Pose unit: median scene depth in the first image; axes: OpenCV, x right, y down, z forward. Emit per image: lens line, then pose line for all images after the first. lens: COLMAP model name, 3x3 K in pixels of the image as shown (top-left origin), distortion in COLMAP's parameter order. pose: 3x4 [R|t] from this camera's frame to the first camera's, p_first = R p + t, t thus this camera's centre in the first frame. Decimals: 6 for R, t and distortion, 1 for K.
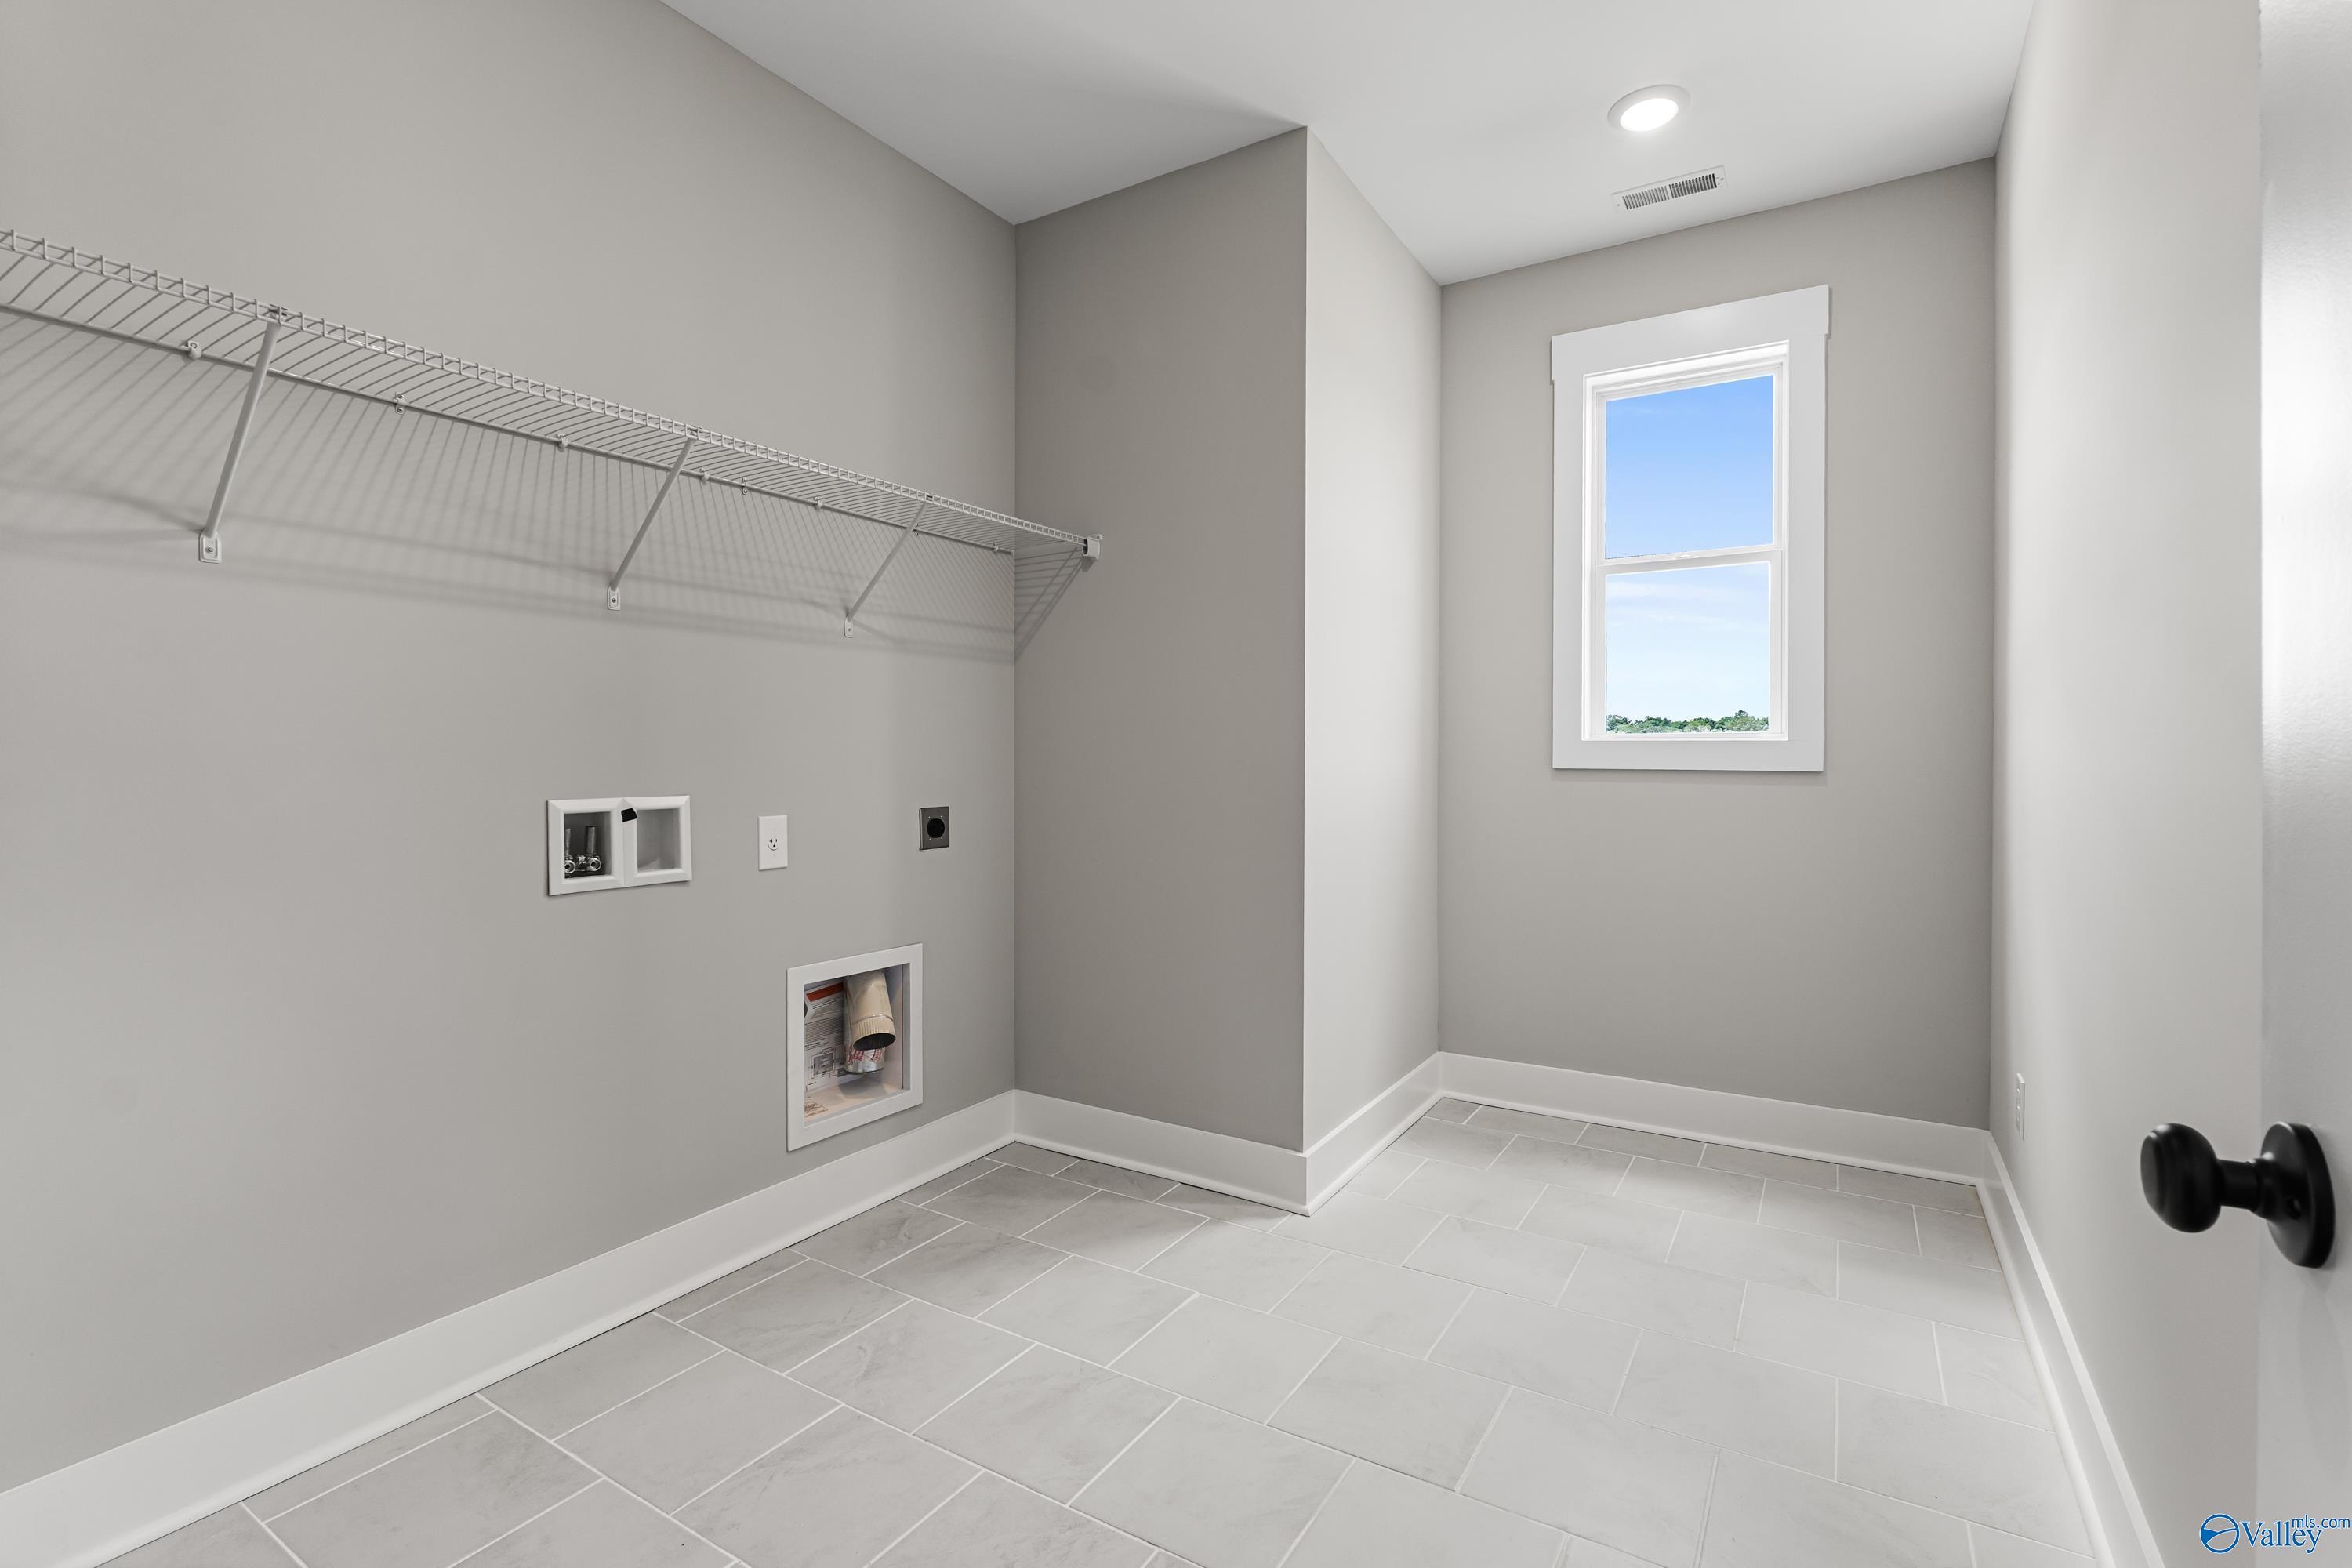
lens RADIAL K [[1001.2, 0, 1189.9], [0, 1001.2, 751.6], [0, 0, 1]] dist [-0.003522, -0.000532]
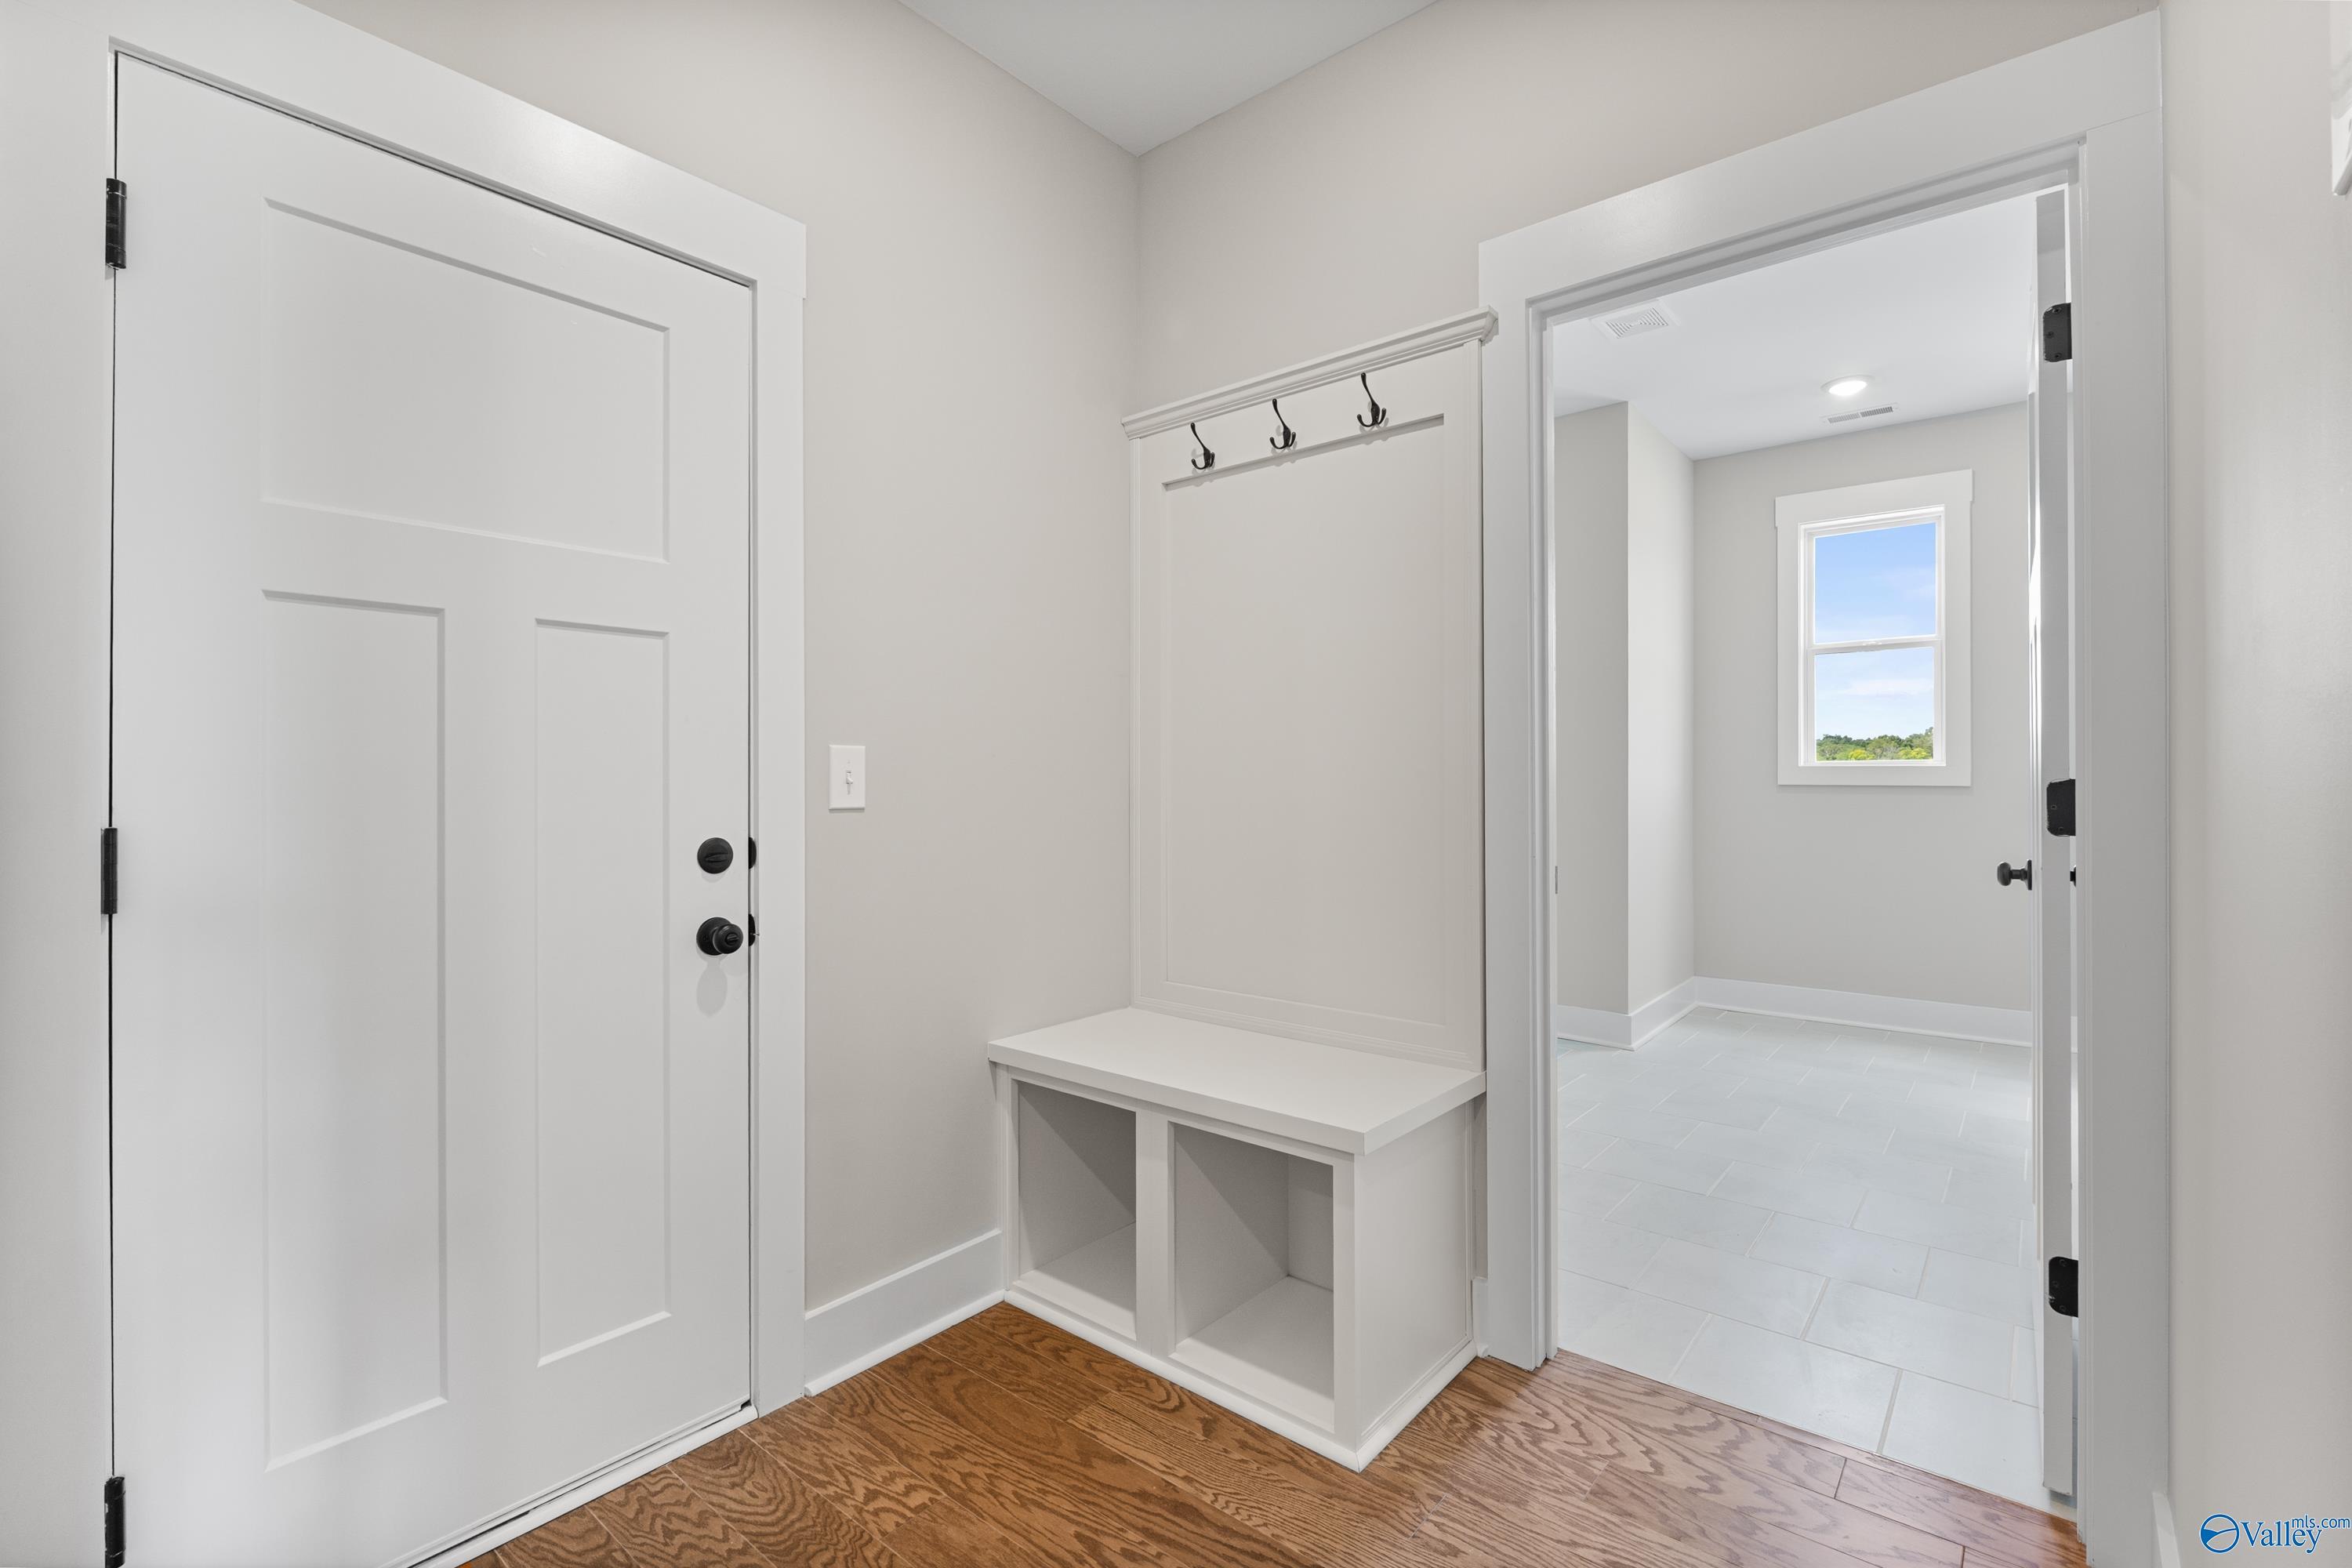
lens RADIAL K [[1036.4, 0, 1172.7], [0, 1036.4, 771.7], [0, 0, 1]] dist [-0.001184, -0.000152]
pose [[0.991392, -0.005207, -0.130820, -0.349868], [0.004873, 0.999984, -0.002876, -0.003101], [0.130833, 0.002214, 0.991402, -0.691348]]
